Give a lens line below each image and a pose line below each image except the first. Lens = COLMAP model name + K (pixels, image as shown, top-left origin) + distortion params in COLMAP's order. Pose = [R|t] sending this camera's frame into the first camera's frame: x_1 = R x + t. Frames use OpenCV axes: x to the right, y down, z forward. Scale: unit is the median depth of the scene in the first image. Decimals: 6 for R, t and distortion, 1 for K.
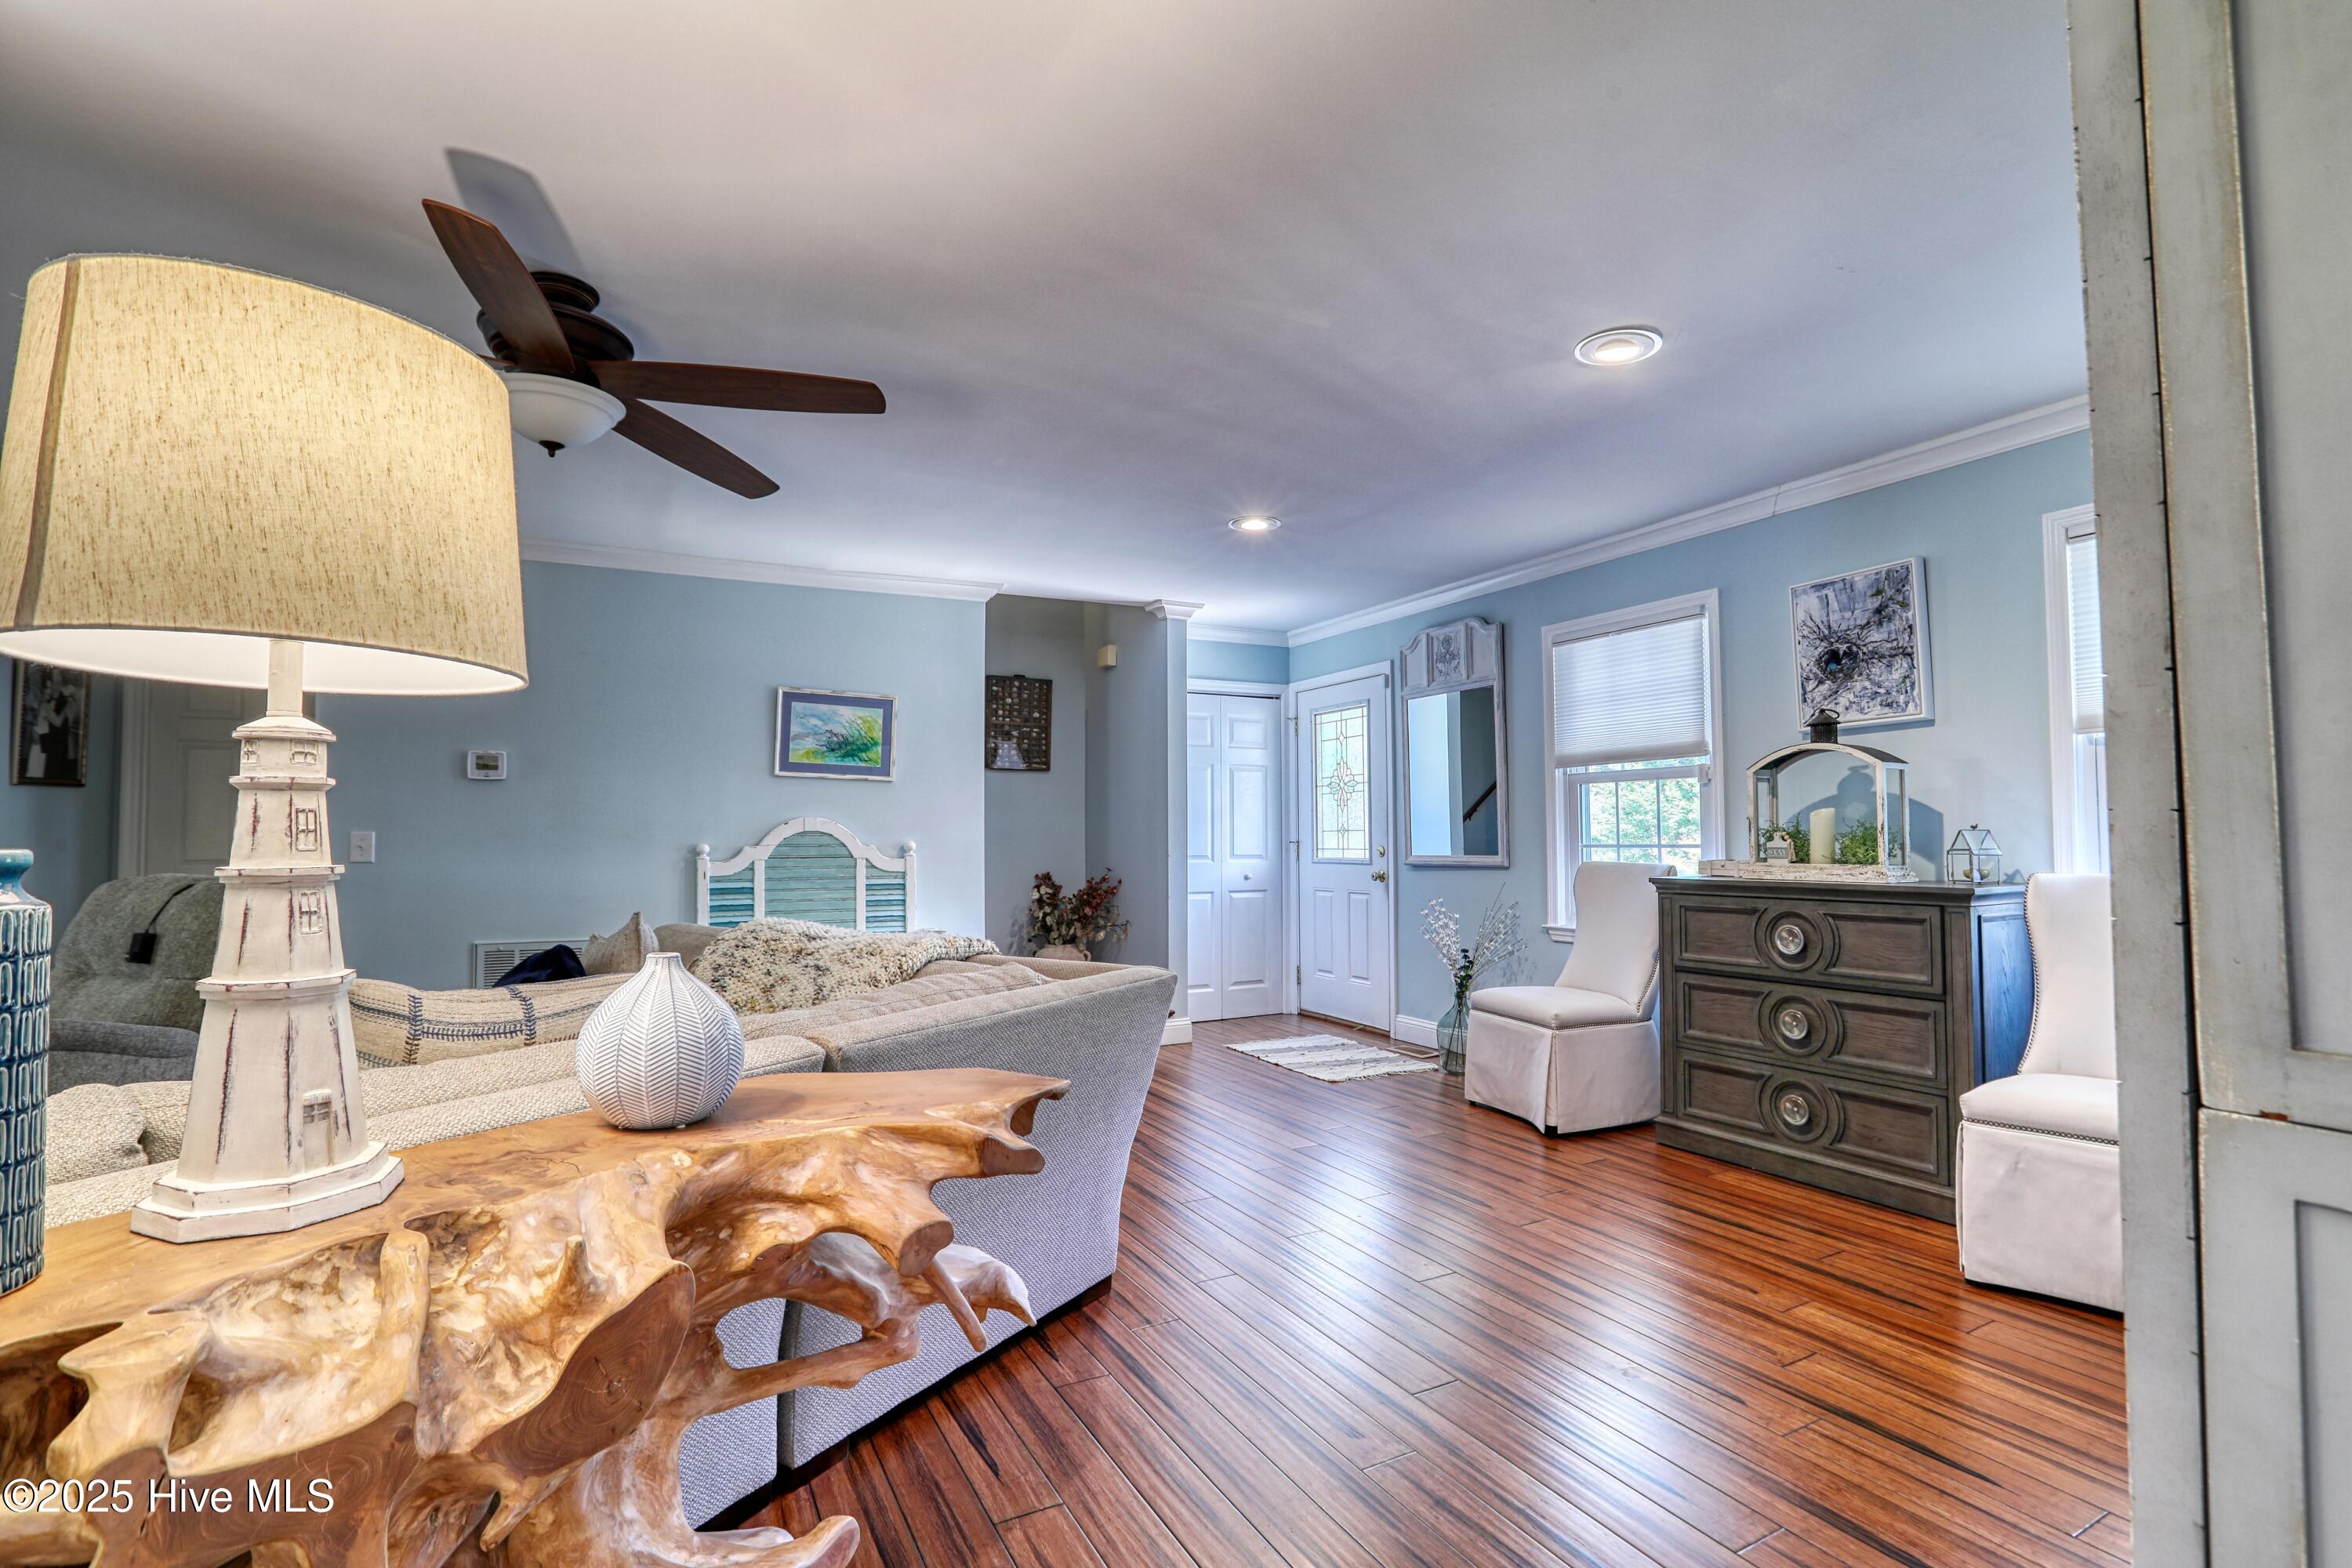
lens RADIAL K [[1064.4, 0, 1173.2], [0, 1064.4, 792.9], [0, 0, 1]] dist [-0.048666, 0.013500]
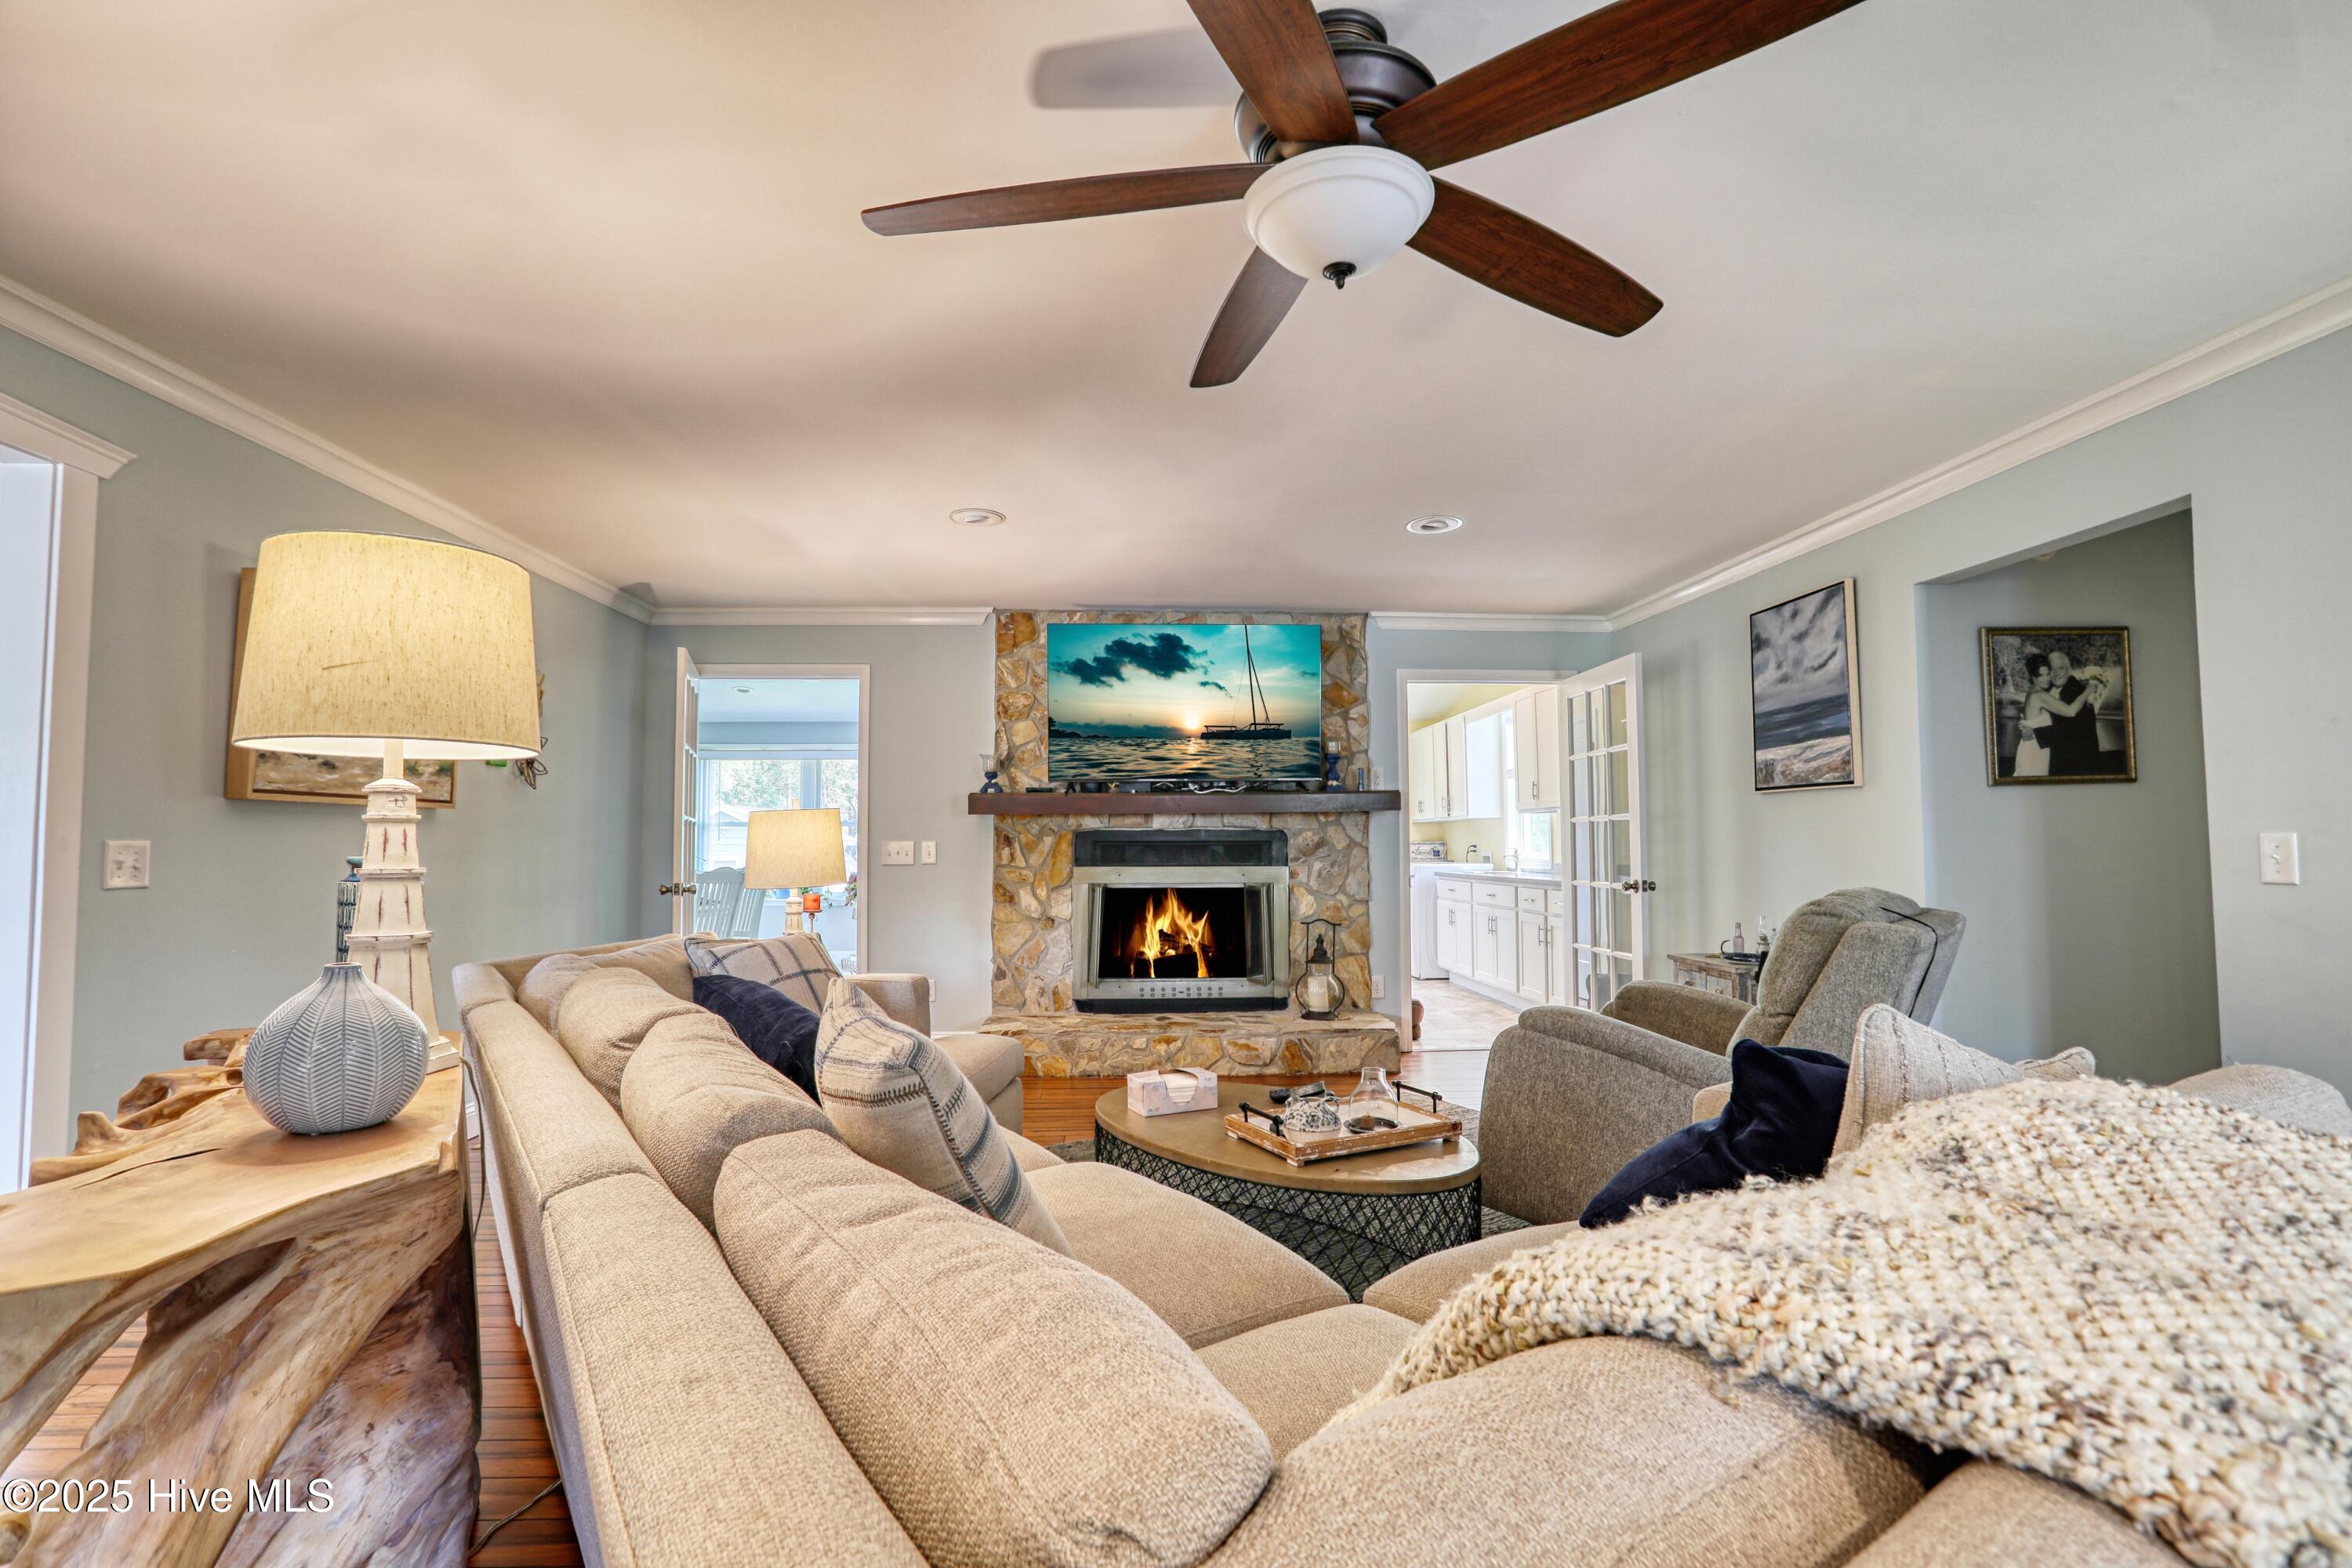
lens RADIAL K [[1064.4, 0, 1173.2], [0, 1064.4, 792.9], [0, 0, 1]] dist [-0.048666, 0.013500]
pose [[-0.420365, -0.040328, -0.906458, 0.018727], [0.044122, 0.996921, -0.064814, 0.026058], [0.906282, -0.067240, -0.417292, 0.650186]]
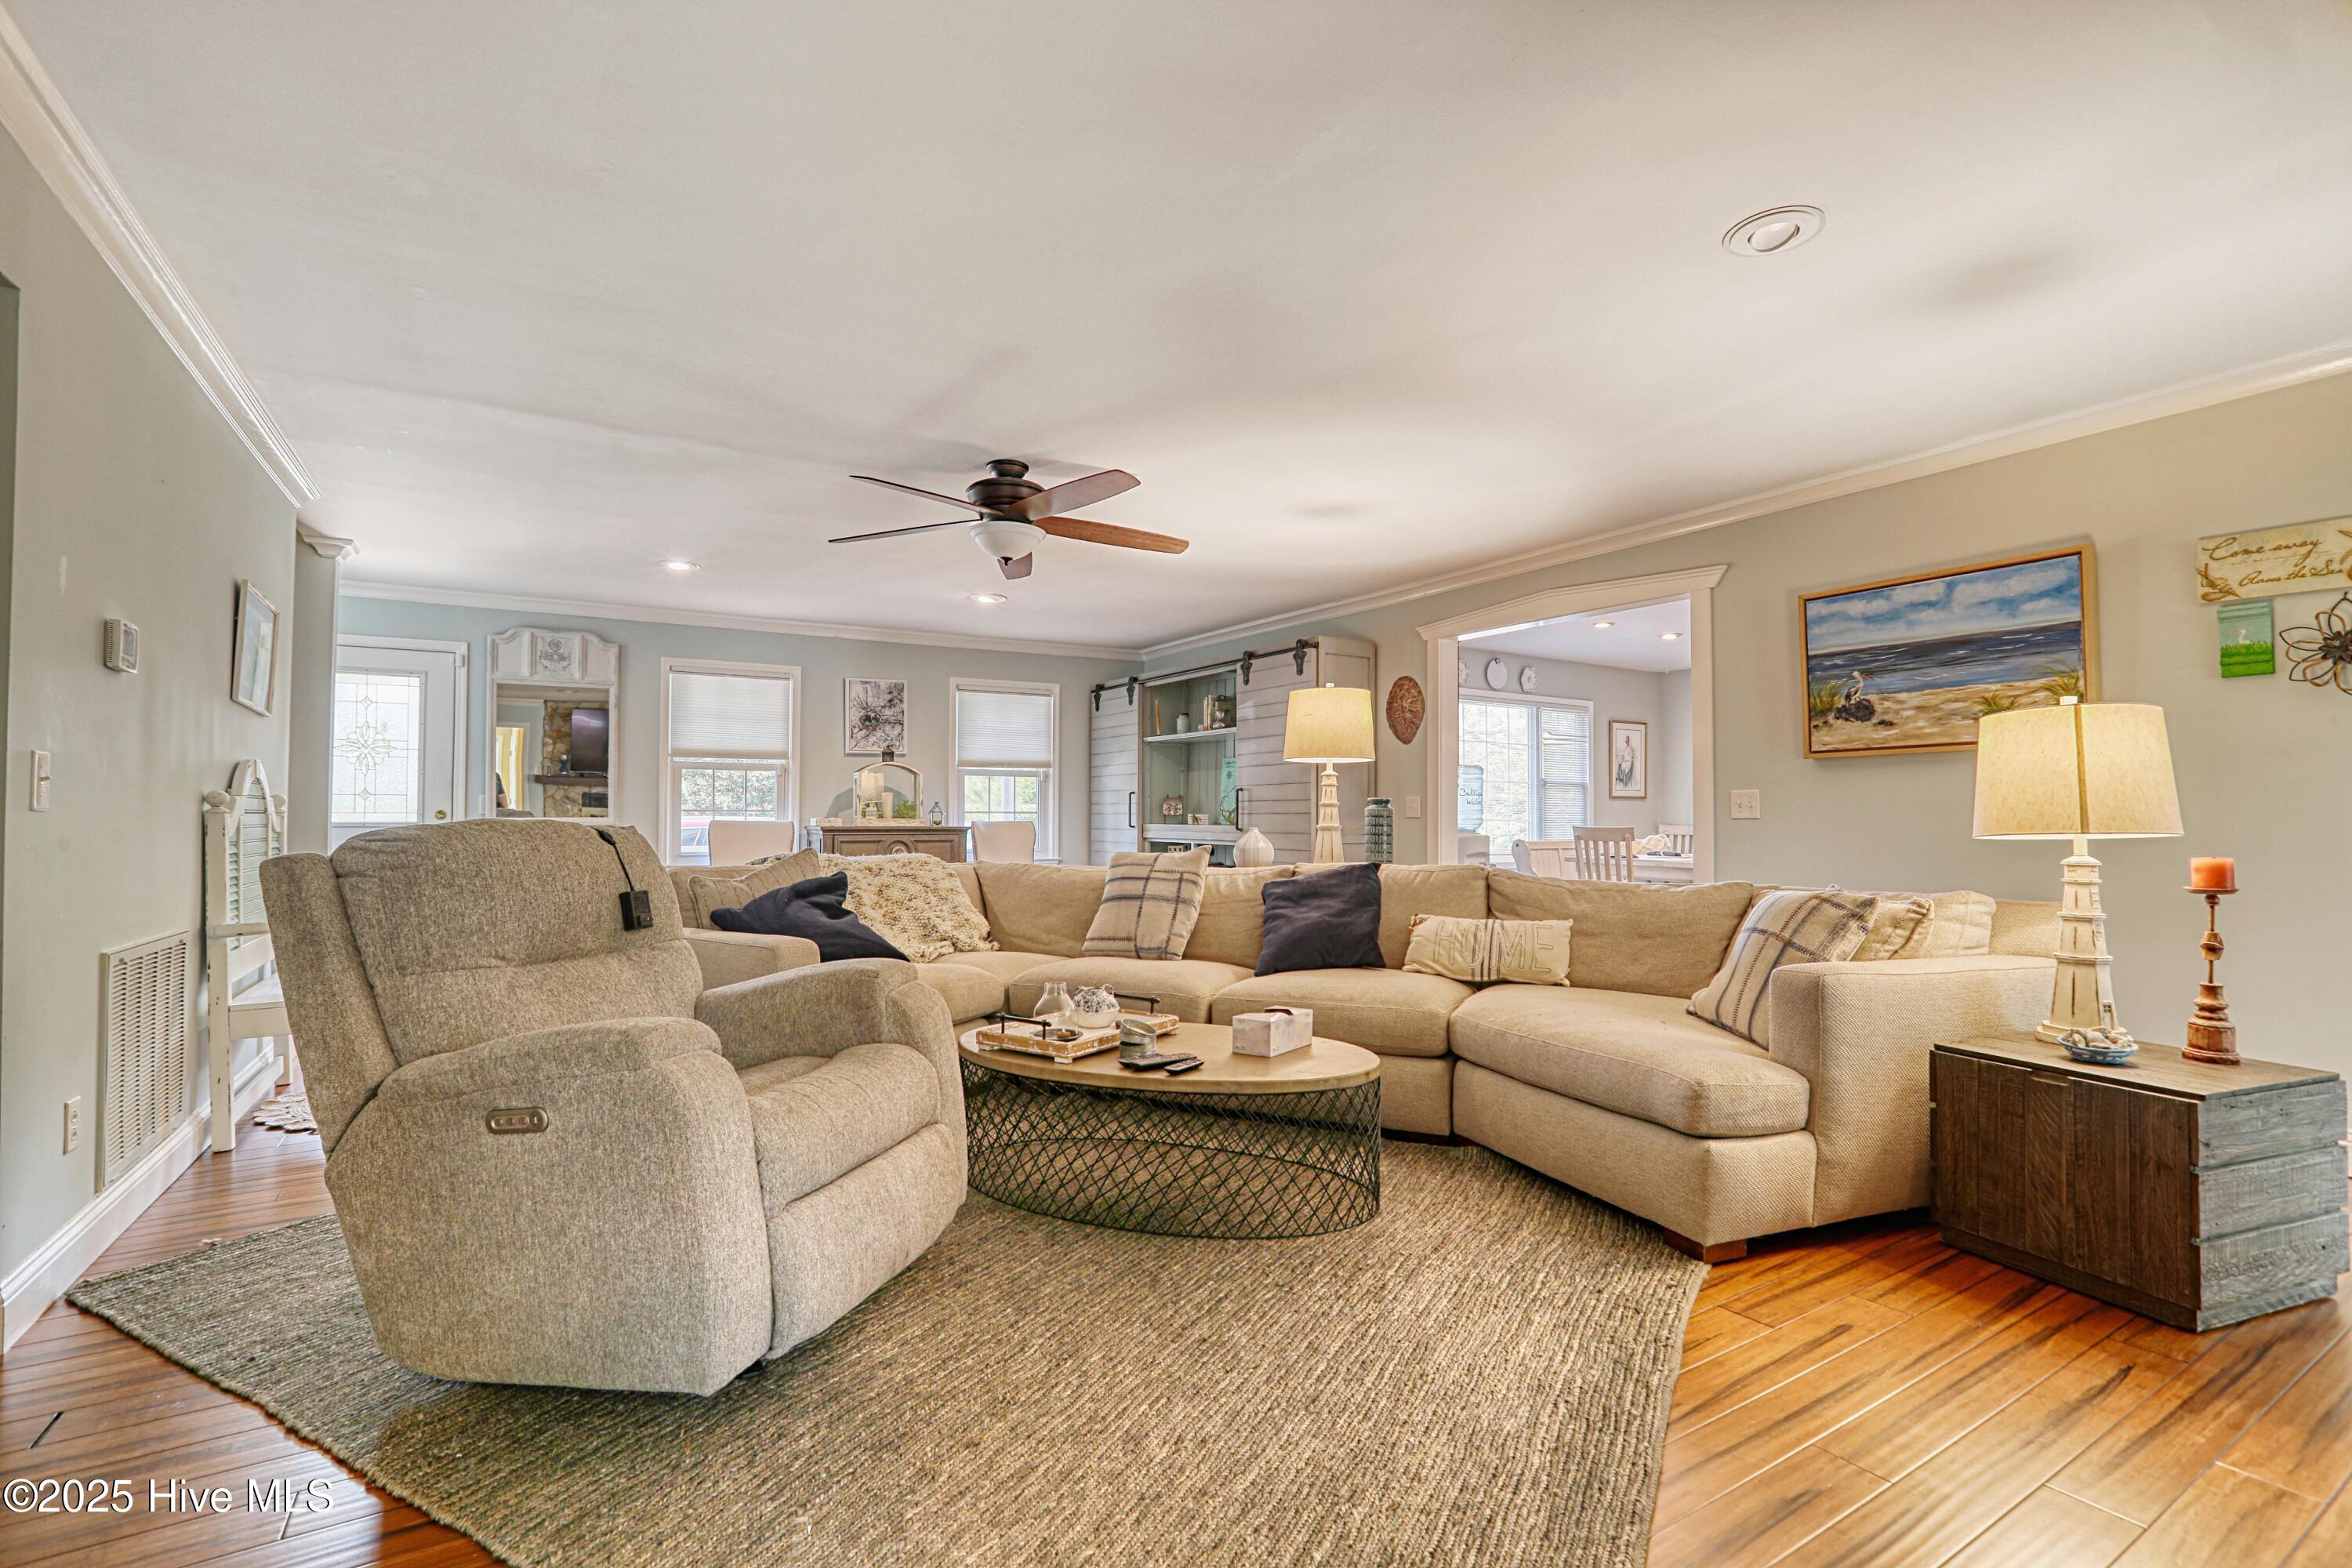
lens RADIAL K [[1064.4, 0, 1173.2], [0, 1064.4, 792.9], [0, 0, 1]] dist [-0.048666, 0.013500]
pose [[-0.059868, 0.026907, 0.997844, -1.310754], [-0.043175, 0.998631, -0.029519, 0.045976], [-0.997272, -0.044849, -0.058624, 0.455362]]
